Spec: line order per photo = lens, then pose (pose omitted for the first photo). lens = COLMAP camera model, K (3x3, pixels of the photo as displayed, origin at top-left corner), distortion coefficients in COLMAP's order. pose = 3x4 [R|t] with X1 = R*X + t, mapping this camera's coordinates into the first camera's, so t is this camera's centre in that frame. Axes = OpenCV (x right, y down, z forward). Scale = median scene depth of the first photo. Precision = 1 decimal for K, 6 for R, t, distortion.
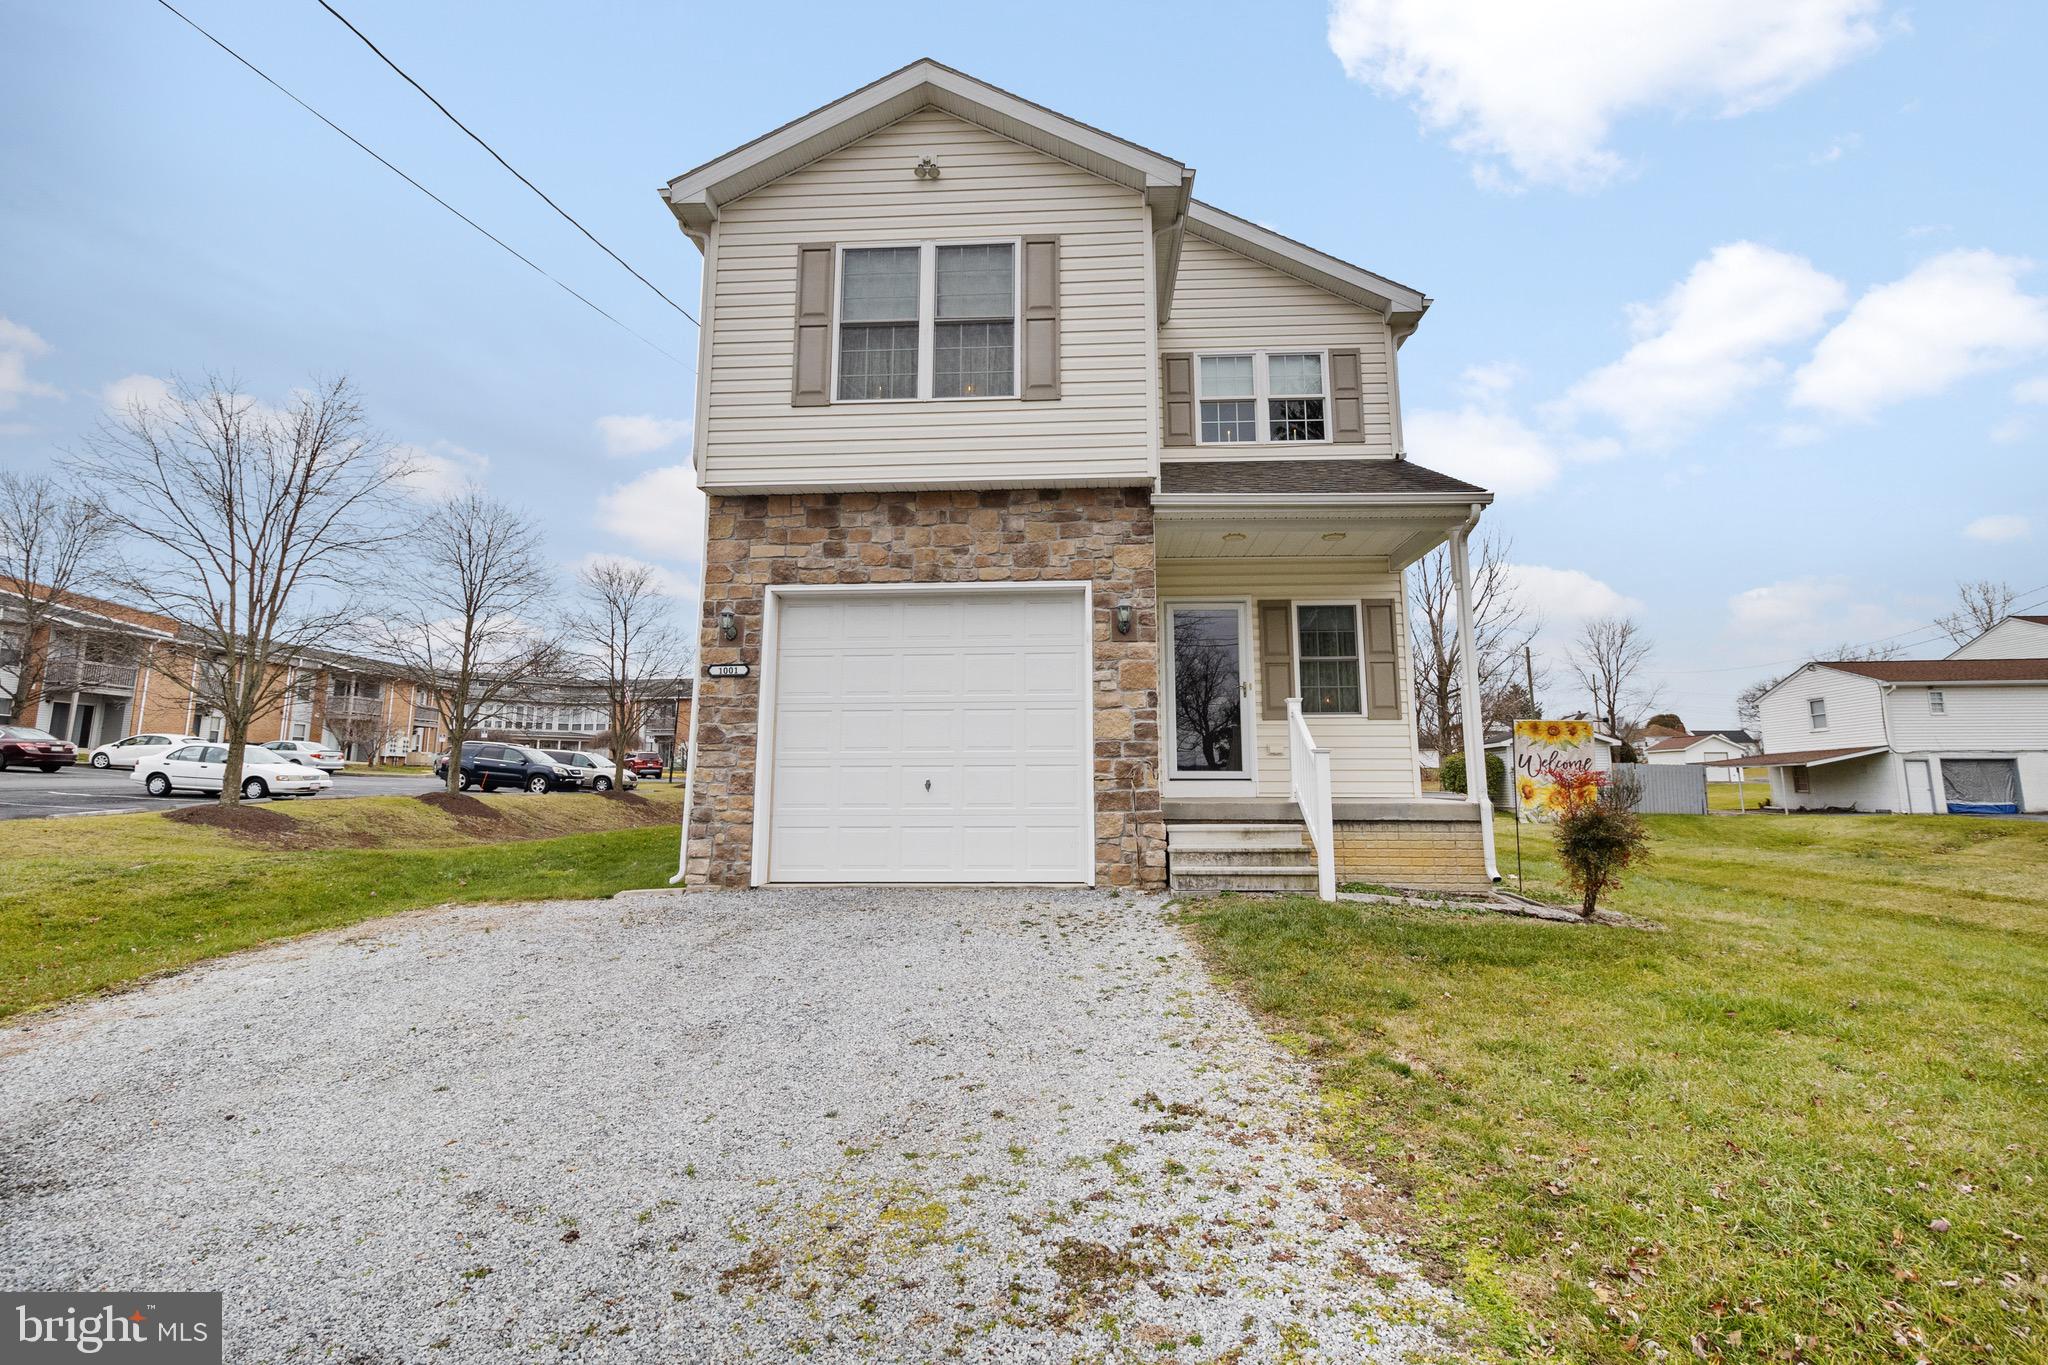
lens RADIAL K [[595.2, 0, 1027.6], [0, 595.2, 698.4], [0, 0, 1]] dist [0.000818, -0.000077]
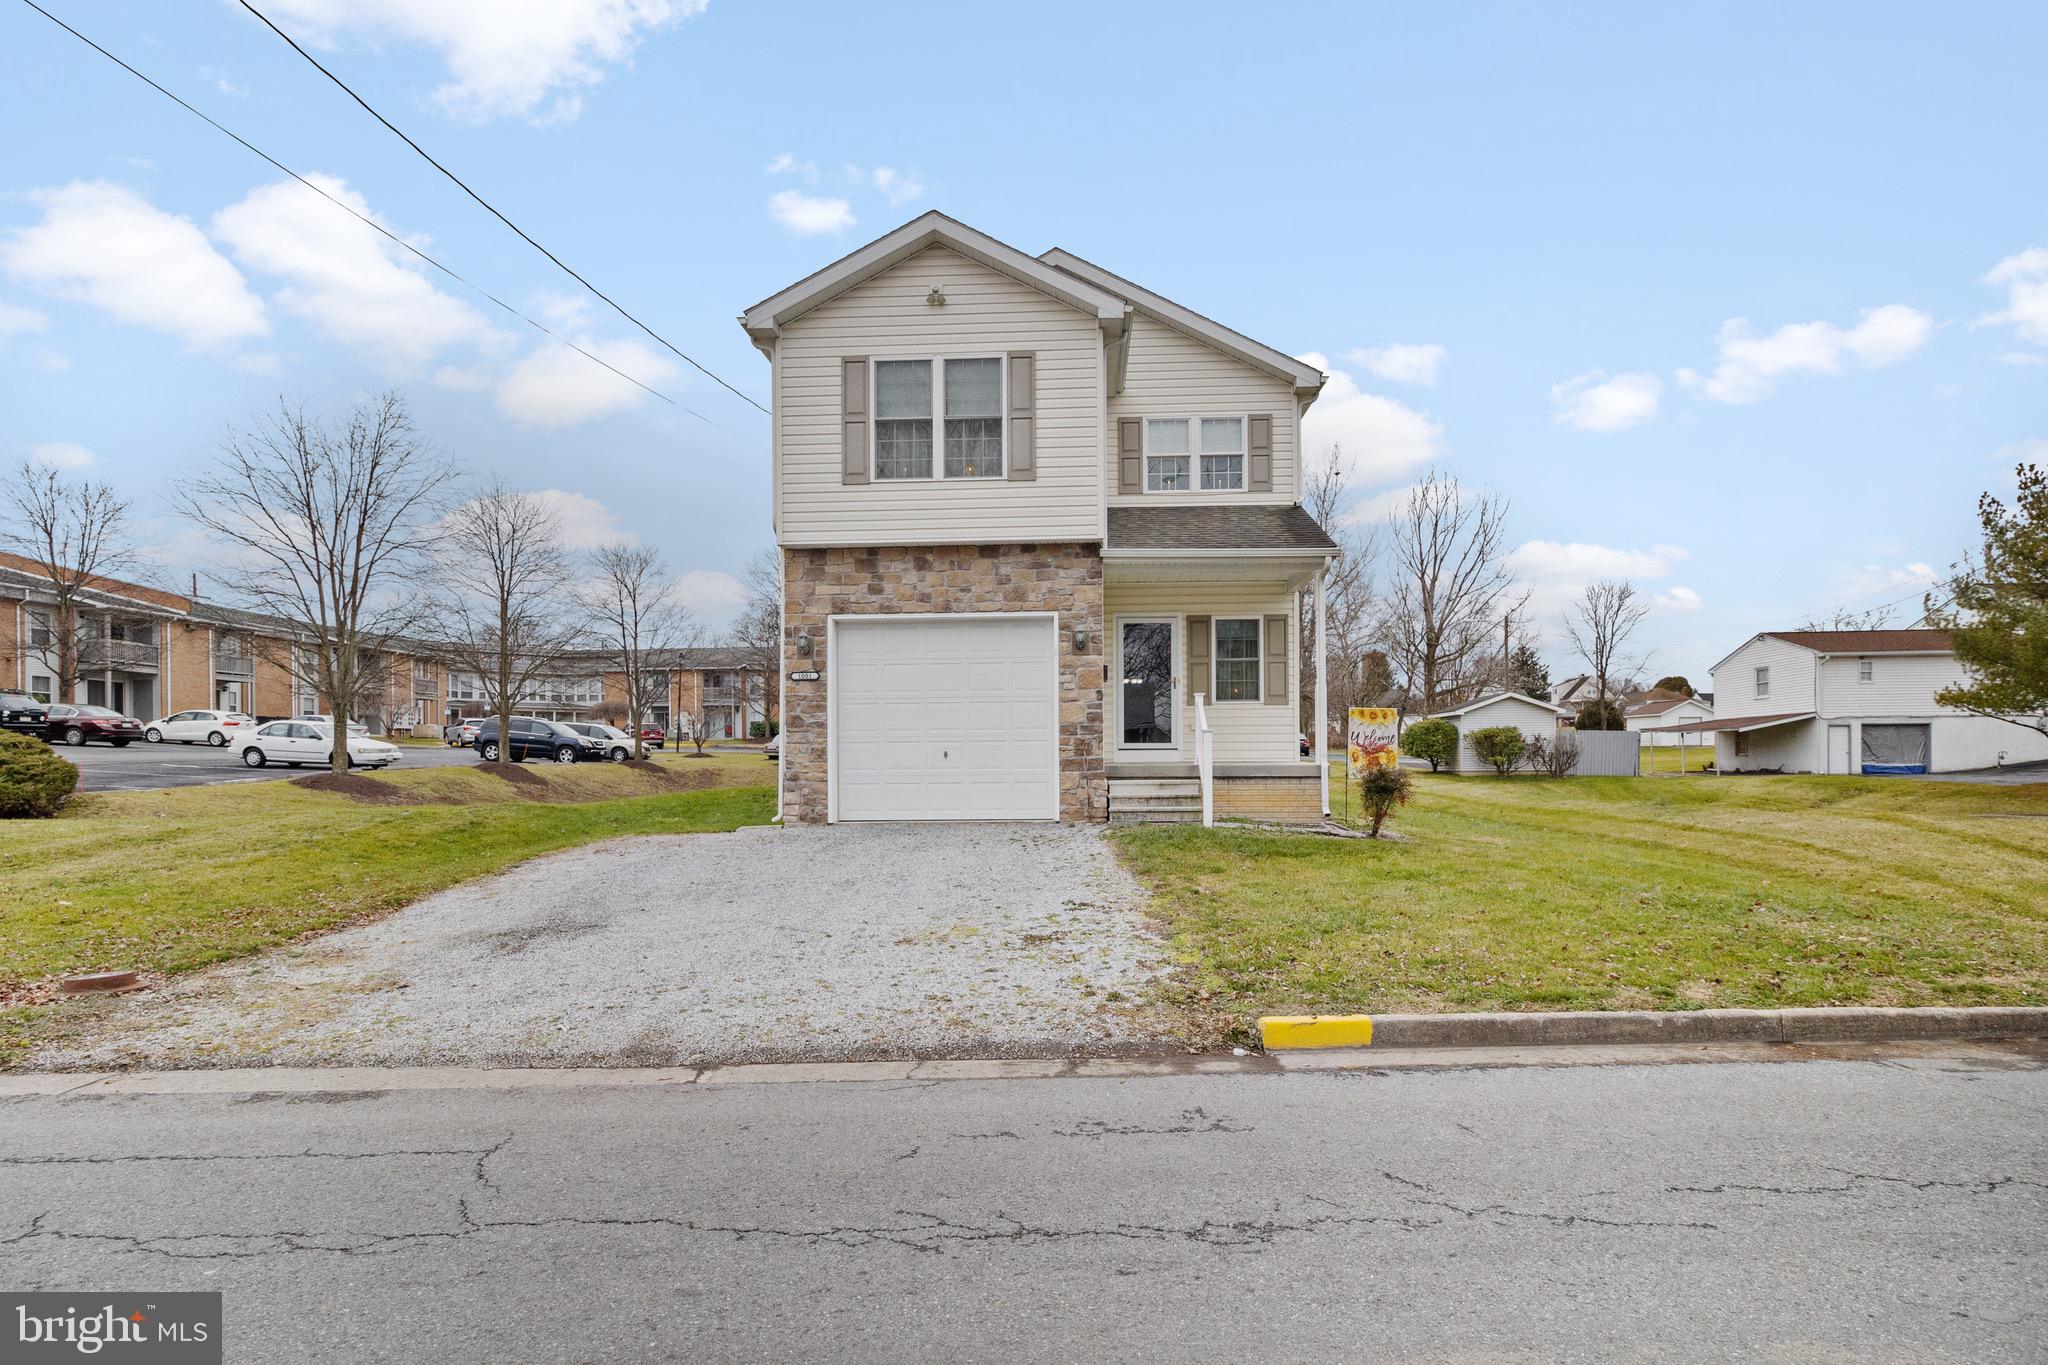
lens RADIAL K [[1094.1, 0, 1023.3], [0, 1094.1, 686.3], [0, 0, 1]] dist [0.005527, -0.001860]
pose [[0.999949, -0.006309, -0.007866, 0.040556], [0.006977, 0.996100, 0.087954, -0.233781], [0.007281, -0.088004, 0.996093, -1.514721]]
